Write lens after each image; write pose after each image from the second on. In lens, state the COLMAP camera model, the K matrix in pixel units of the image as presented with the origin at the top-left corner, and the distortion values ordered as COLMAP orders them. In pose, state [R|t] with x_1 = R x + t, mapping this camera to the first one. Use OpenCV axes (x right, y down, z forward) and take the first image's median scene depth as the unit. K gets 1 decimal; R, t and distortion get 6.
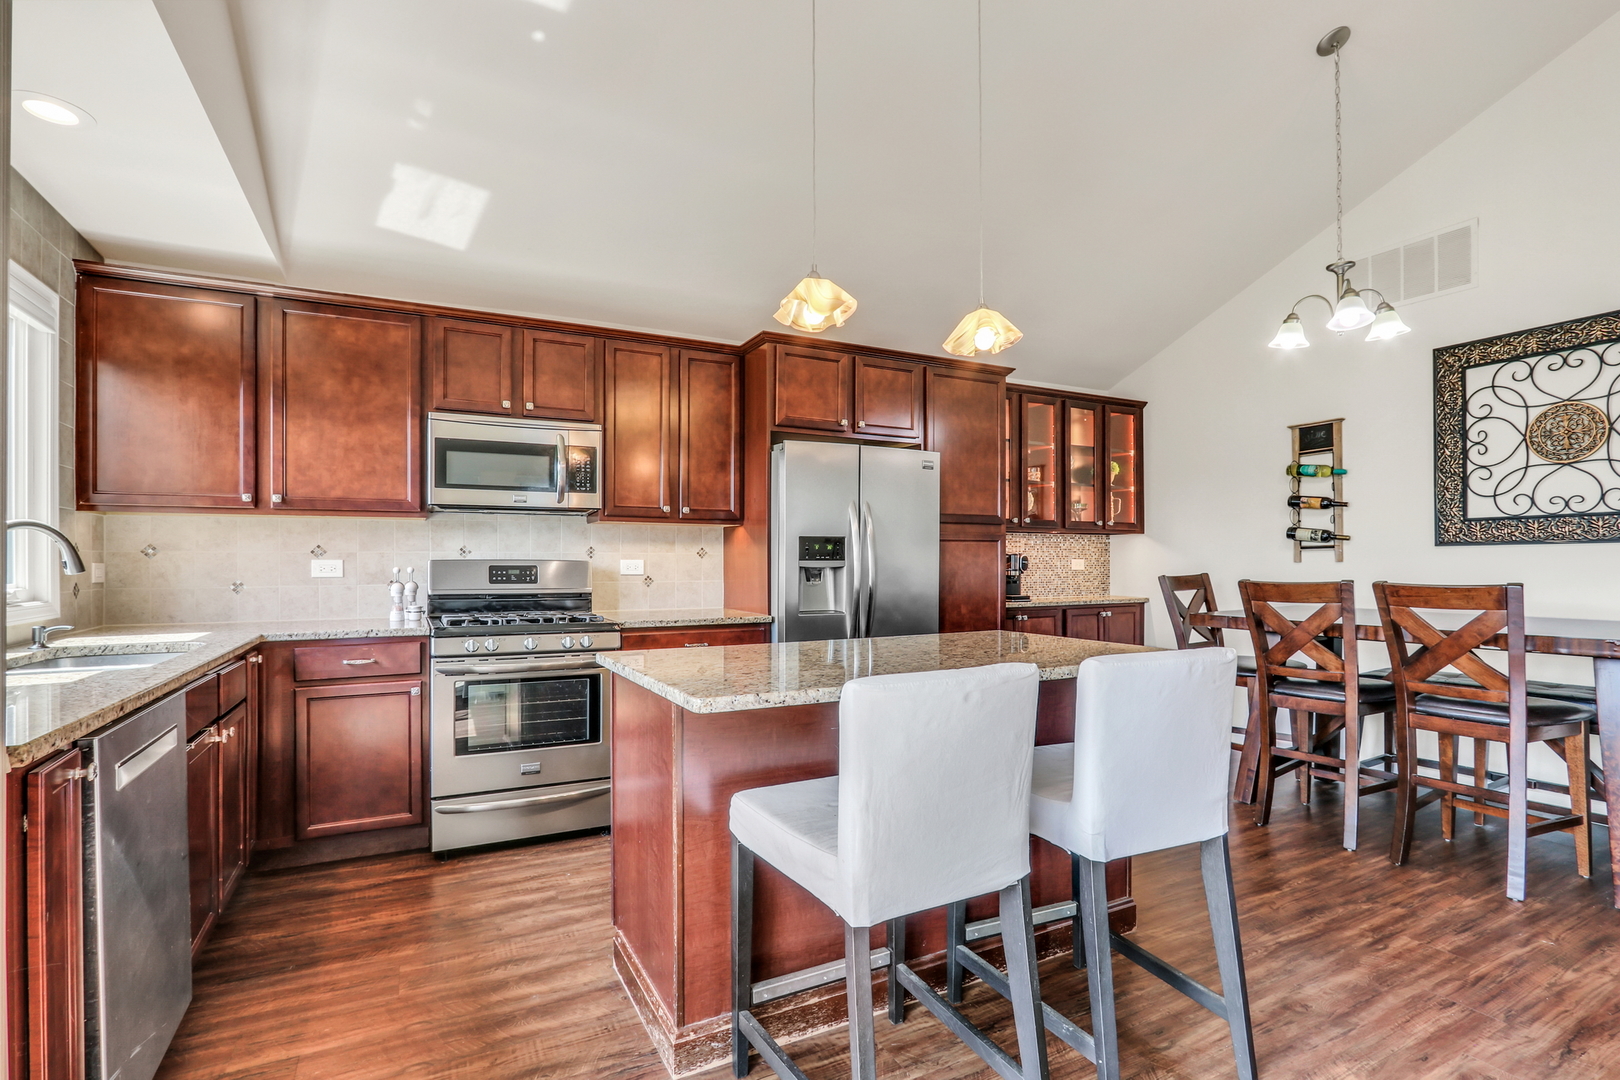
lens RADIAL K [[769.6, 0, 801.7], [0, 769.6, 558.2], [0, 0, 1]] dist [-0.015205, 0.004007]
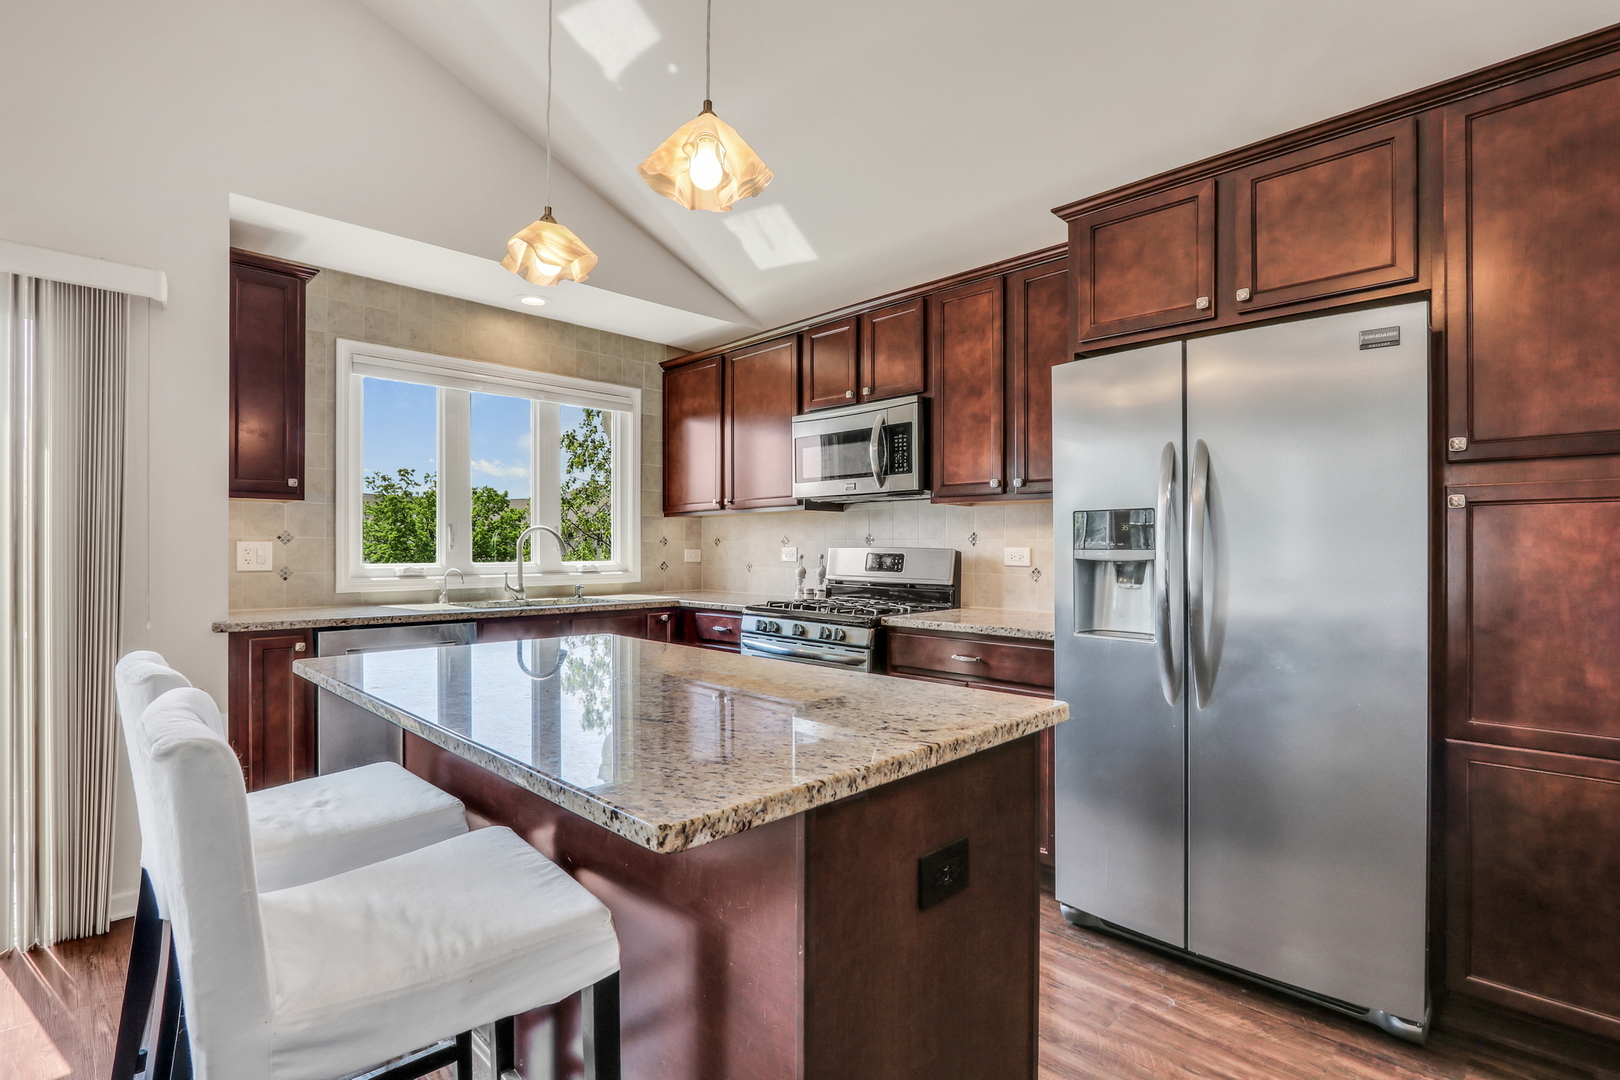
lens RADIAL K [[769.6, 0, 785.9], [0, 769.6, 545.1], [0, 0, 1]] dist [-0.015205, 0.004007]
pose [[0.295379, -0.001407, -0.955379, 0.533060], [0.002659, 0.999996, -0.000651, -0.000541], [0.955376, -0.002348, 0.295382, 0.583476]]
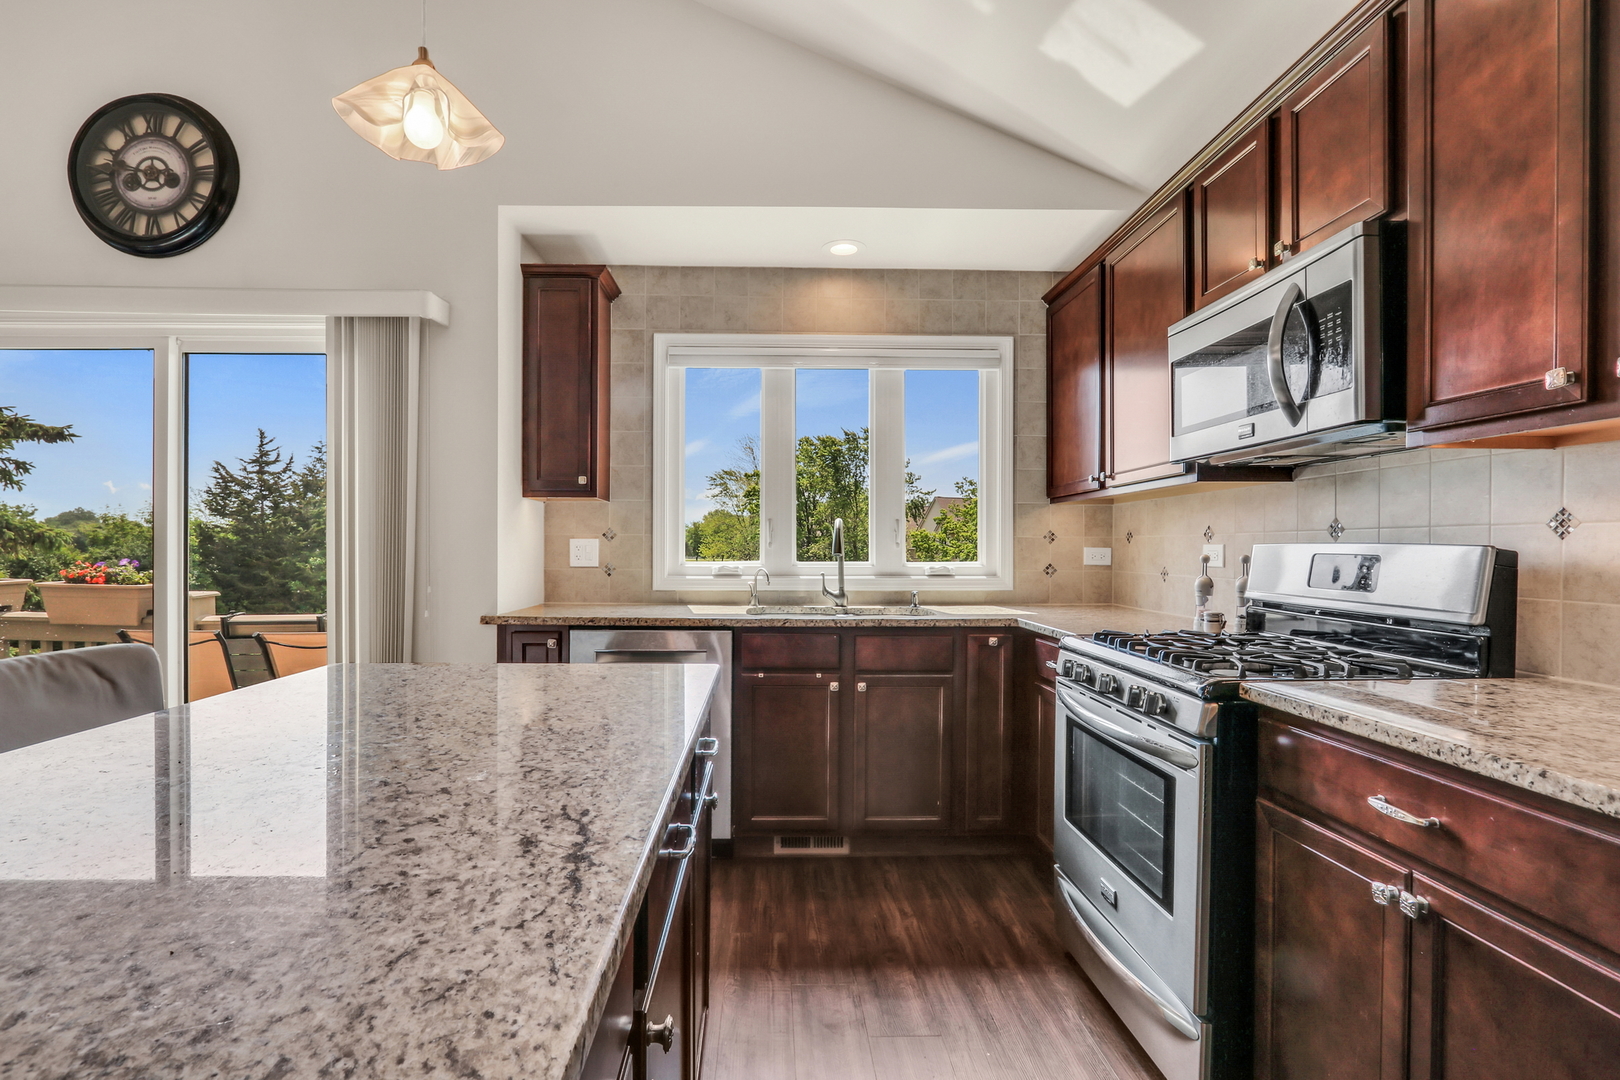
lens RADIAL K [[769.6, 0, 783.8], [0, 769.6, 550.9], [0, 0, 1]] dist [-0.015205, 0.004007]
pose [[-0.435128, 0.005098, -0.900354, 0.249871], [0.002590, 0.999987, 0.004411, 0.004352], [0.900365, -0.000412, -0.435136, 0.882056]]
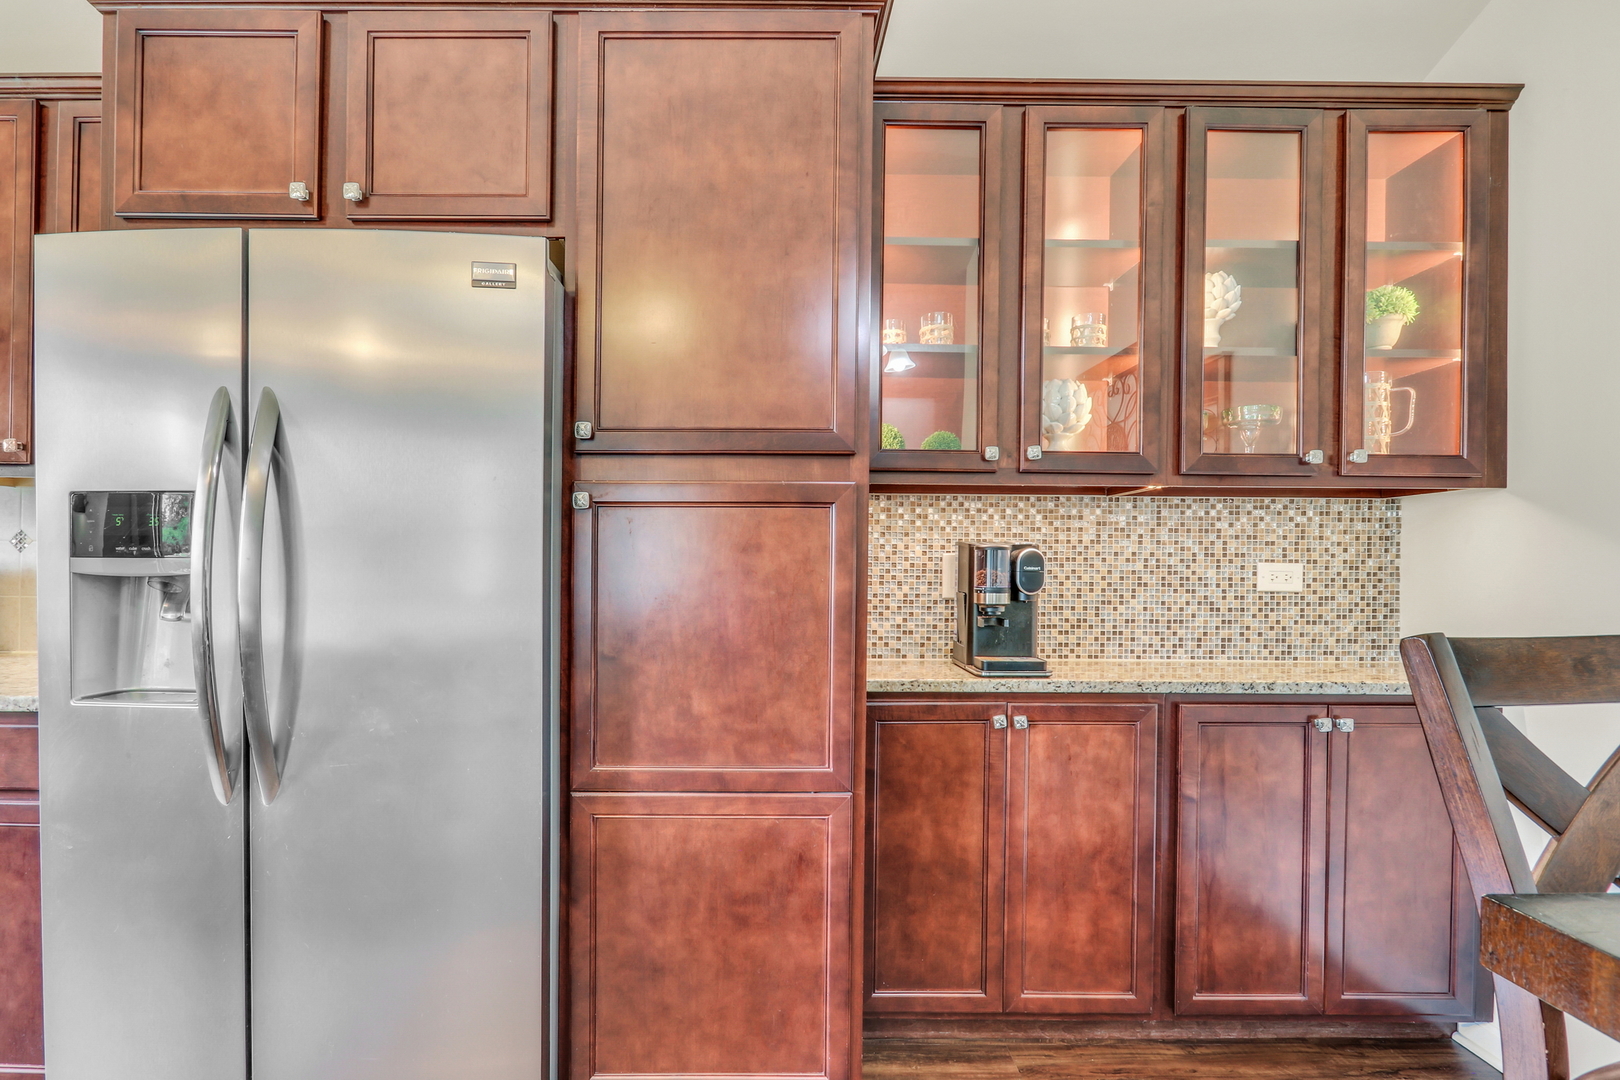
lens RADIAL K [[769.6, 0, 754.6], [0, 769.6, 563.9], [0, 0, 1]] dist [-0.015205, 0.004007]
pose [[0.888272, 0.010541, -0.459197, 0.456784], [-0.007981, 0.999940, 0.007516, 0.001468], [0.459248, -0.003011, 0.888303, 0.824705]]
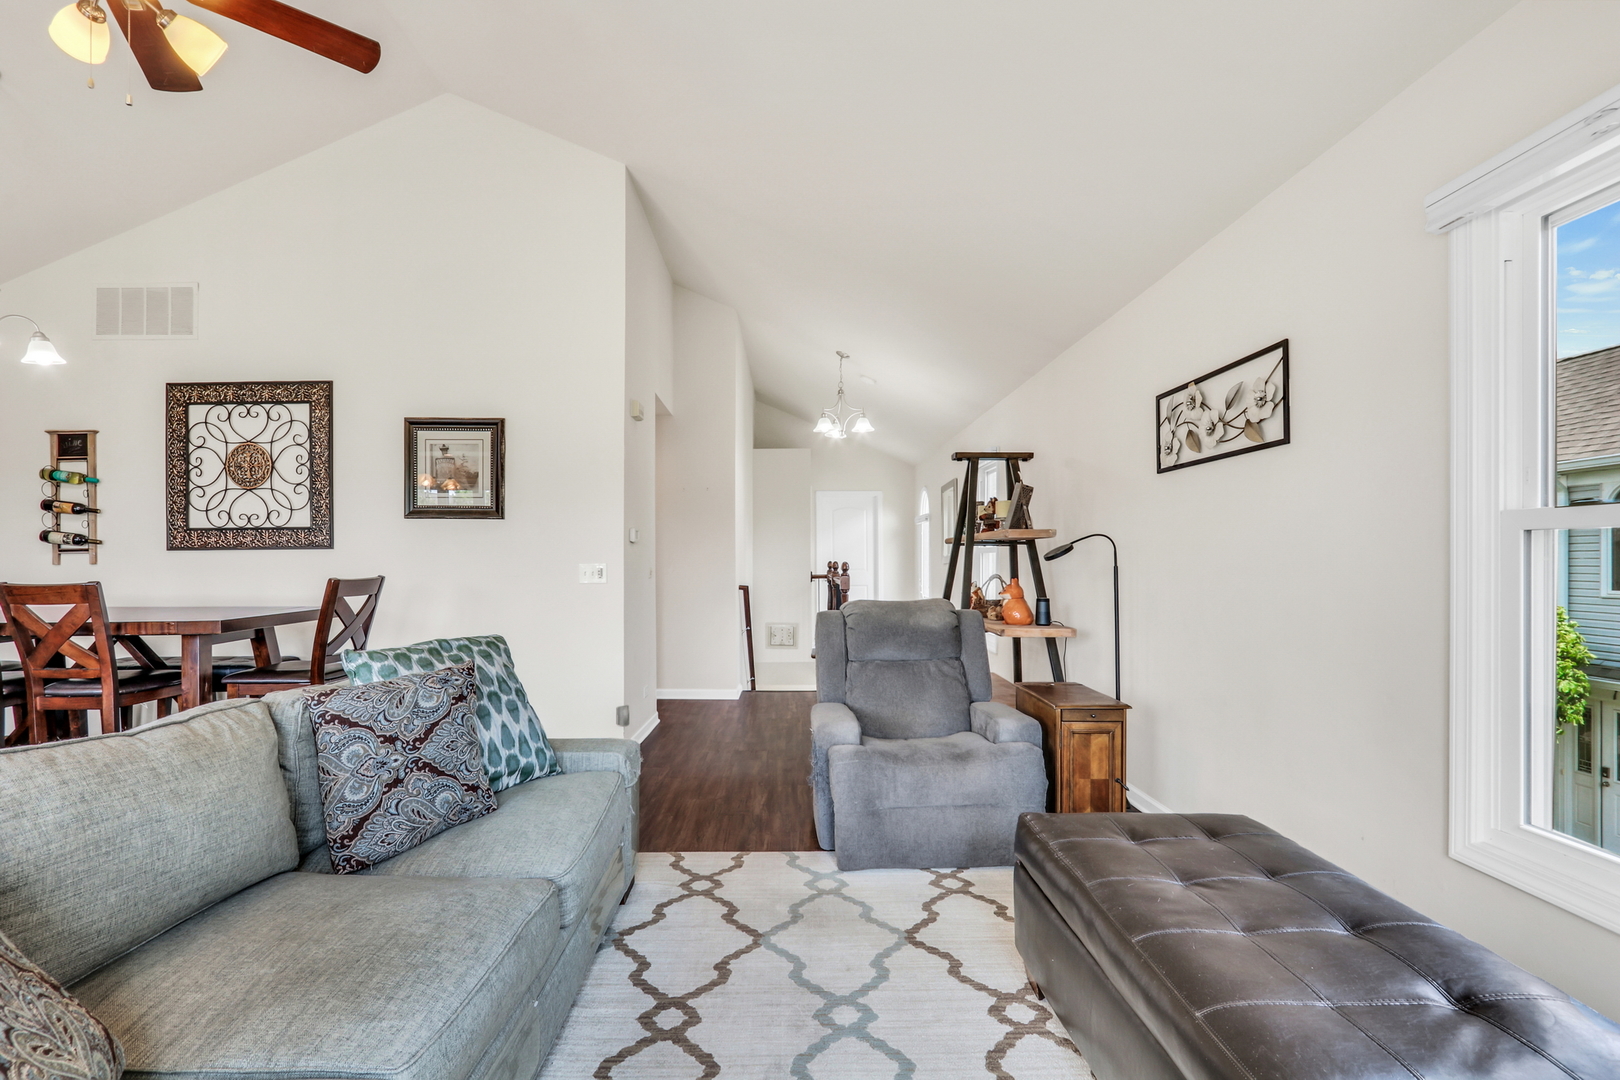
lens RADIAL K [[769.6, 0, 762.2], [0, 769.6, 563.0], [0, 0, 1]] dist [-0.015205, 0.004007]
pose [[0.464982, -0.003654, 0.885313, 0.224940], [-0.000500, 0.999990, 0.004390, -0.002580], [-0.885320, -0.002484, 0.464976, -0.378454]]
